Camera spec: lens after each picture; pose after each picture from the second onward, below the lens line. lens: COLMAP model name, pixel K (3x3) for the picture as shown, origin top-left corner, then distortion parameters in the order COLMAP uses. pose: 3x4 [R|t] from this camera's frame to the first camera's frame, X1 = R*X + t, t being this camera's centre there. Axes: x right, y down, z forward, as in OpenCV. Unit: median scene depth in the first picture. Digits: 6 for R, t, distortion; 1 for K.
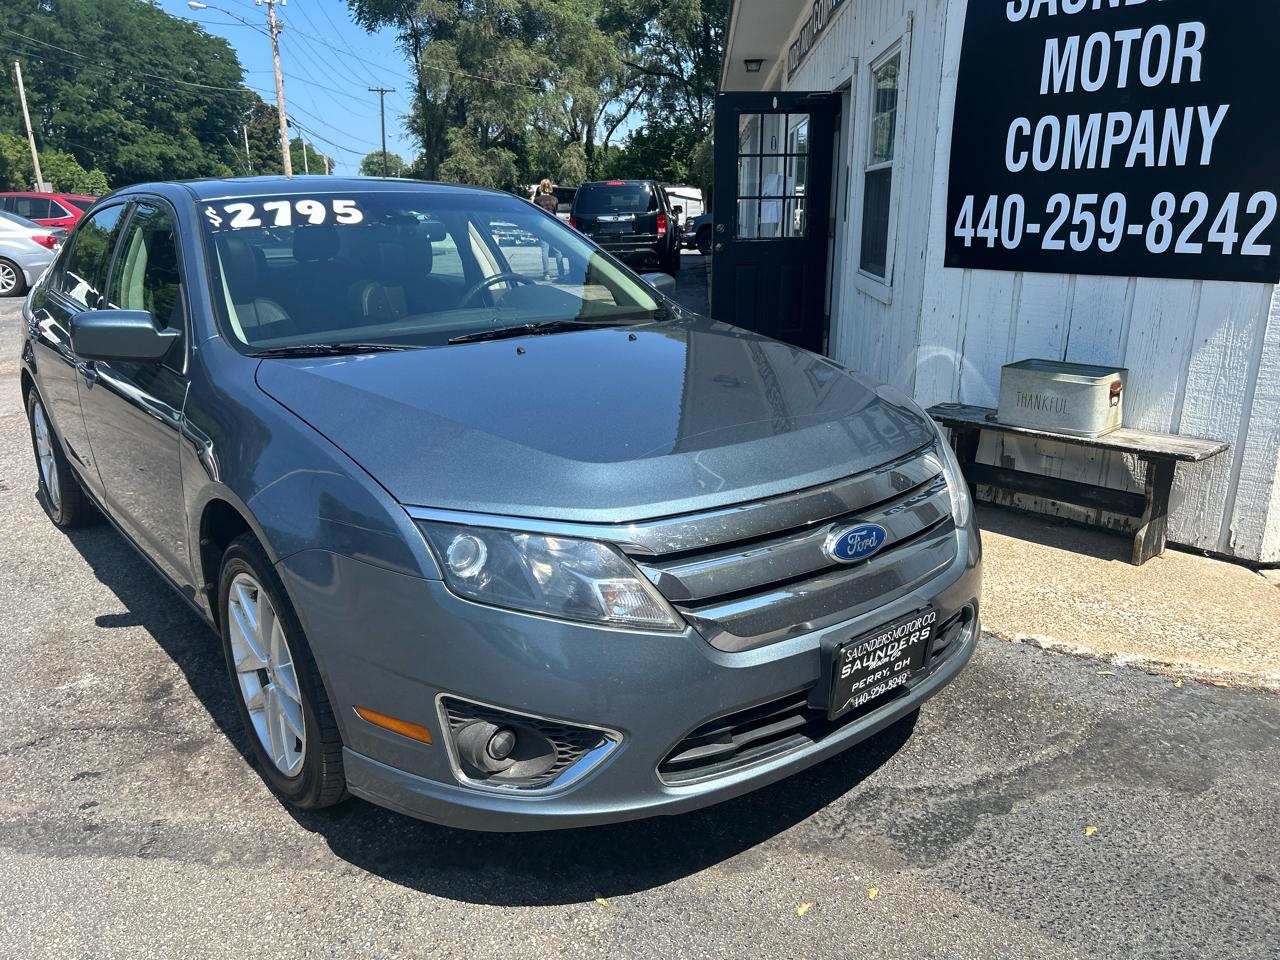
lens RADIAL K [[976.2, 0, 630.4], [0, 976.2, 492.9], [0, 0, 1]] dist [0.029617, -0.028784]
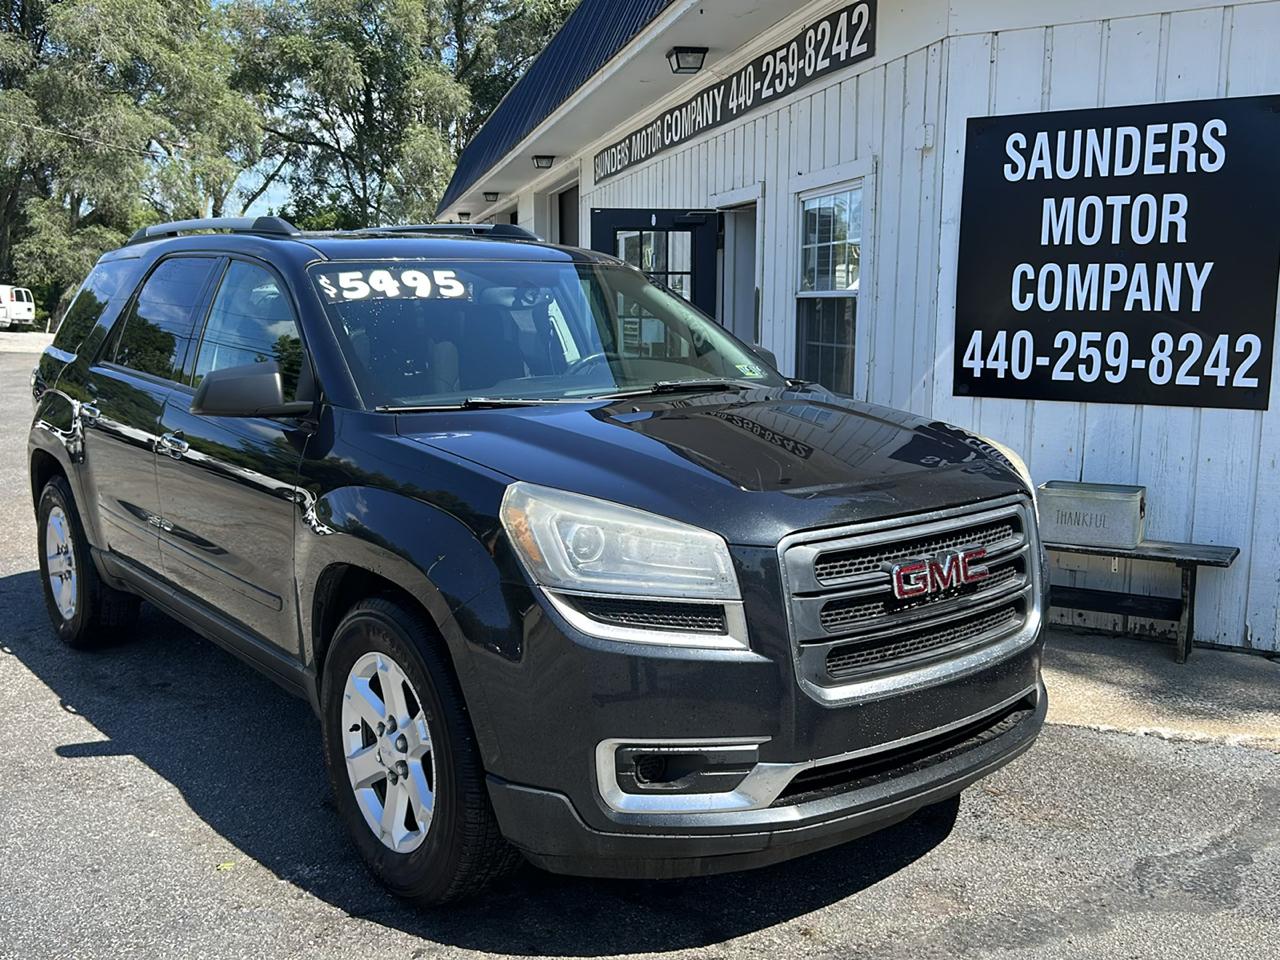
lens RADIAL K [[1243.8, 0, 642.5], [0, 1243.8, 478.3], [0, 0, 1]] dist [0.017631, 0.000000]
pose [[0.954849, -0.033776, 0.295165, -0.439210], [0.075414, 0.988530, -0.130845, 0.006146], [-0.287360, 0.147197, 0.946445, -0.166544]]
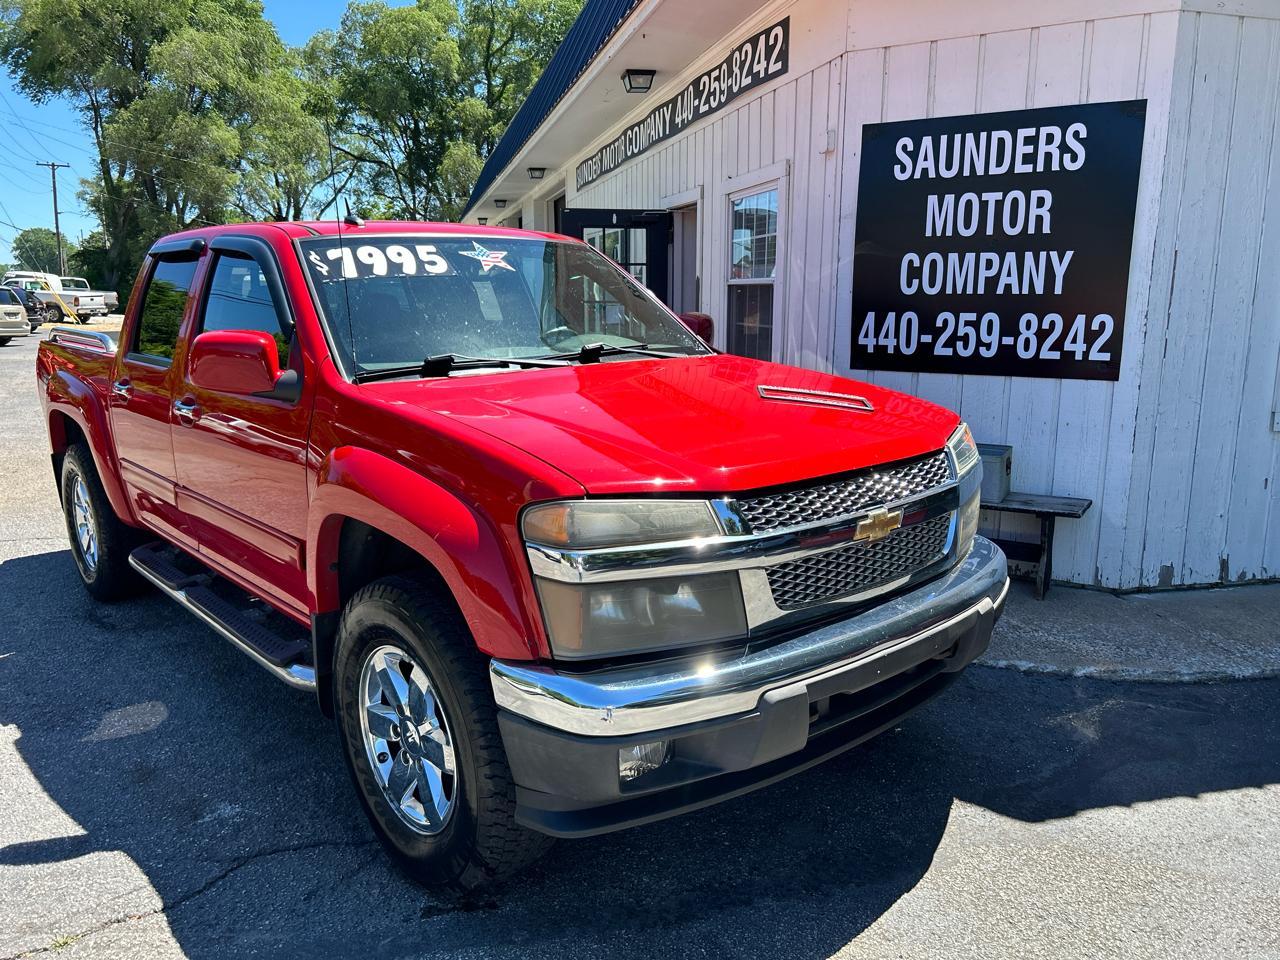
lens RADIAL K [[976.2, 0, 648.7], [0, 976.2, 476.6], [0, 0, 1]] dist [0.029617, -0.028784]
pose [[0.952613, -0.051421, 0.299808, -0.322321], [0.080037, 0.993250, -0.083956, -0.018101], [-0.293467, 0.103973, 0.950298, -0.069679]]
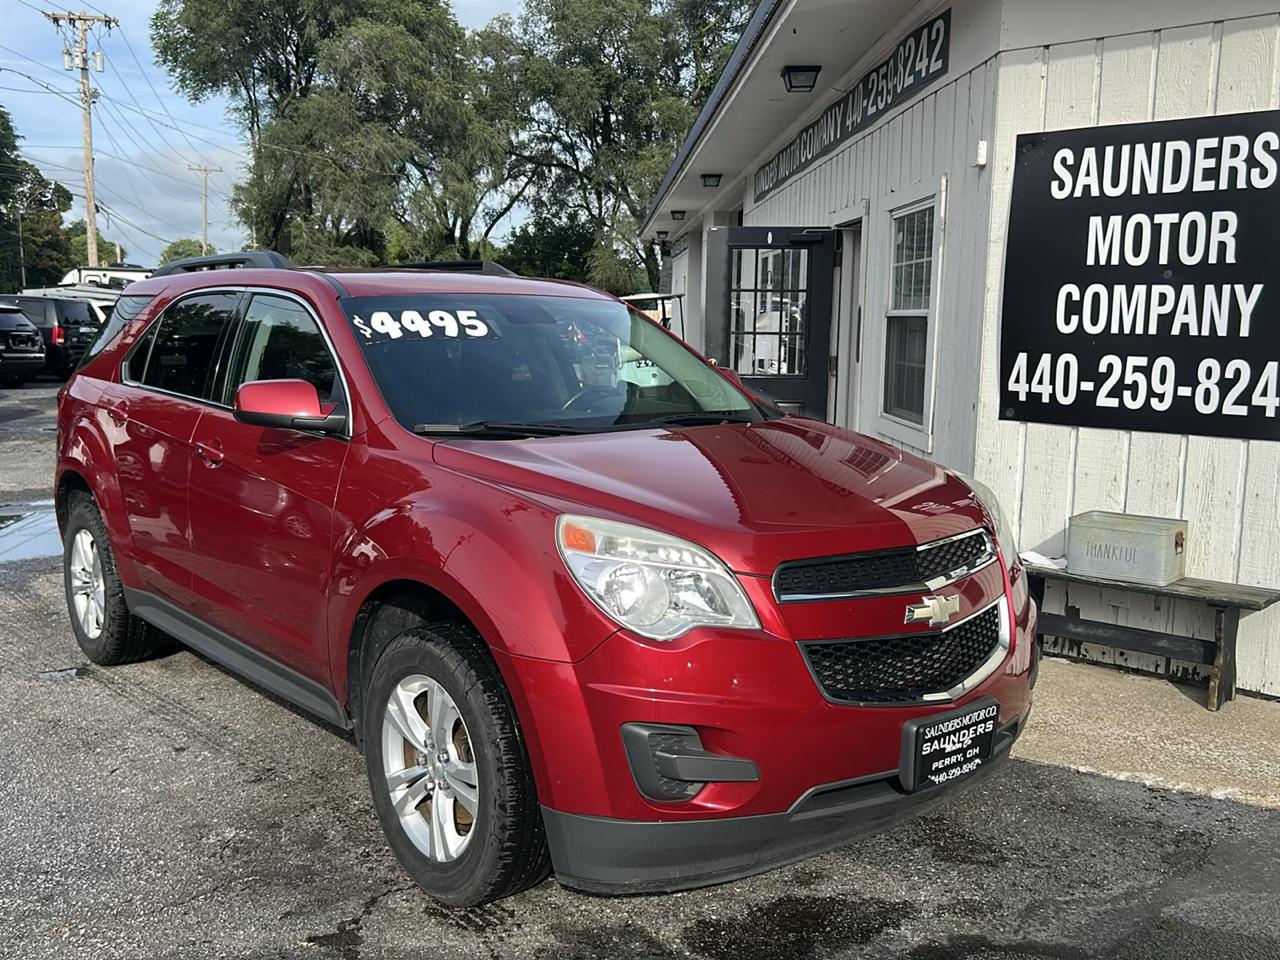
lens RADIAL K [[1243.8, 0, 641.0], [0, 1243.8, 481.6], [0, 0, 1]] dist [0.017631, 0.000000]
pose [[0.993770, 0.006042, 0.111286, -0.214473], [0.010803, 0.988604, -0.150150, 0.025387], [-0.110925, 0.150417, 0.982380, -0.241803]]
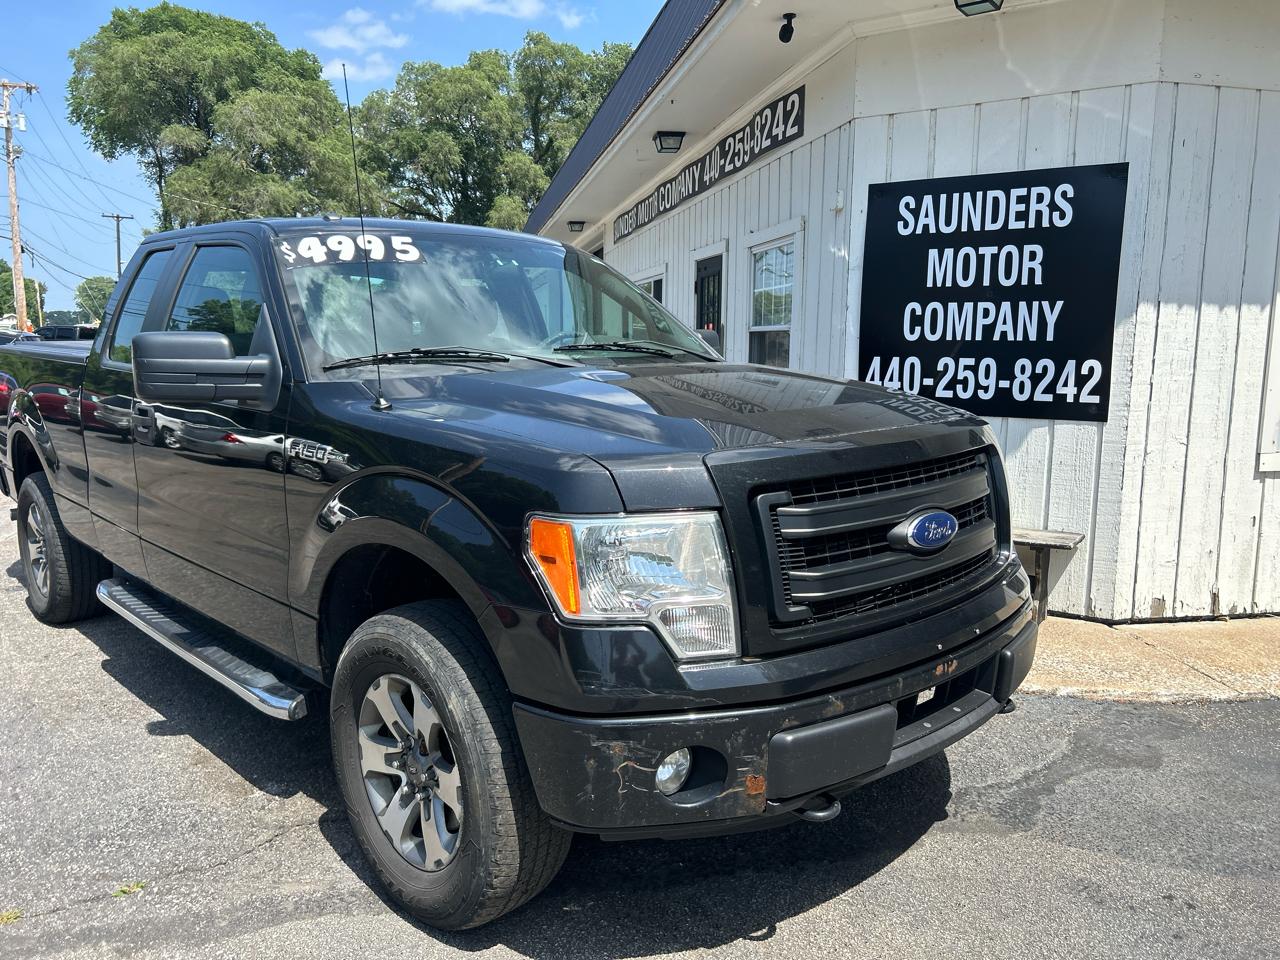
lens RADIAL K [[976.2, 0, 652.9], [0, 976.2, 477.9], [0, 0, 1]] dist [0.029617, -0.028784]
pose [[0.963408, -0.025670, 0.266806, -0.321346], [0.063576, 0.988883, -0.134422, 0.016329], [-0.260389, 0.146466, 0.954330, -0.162552]]
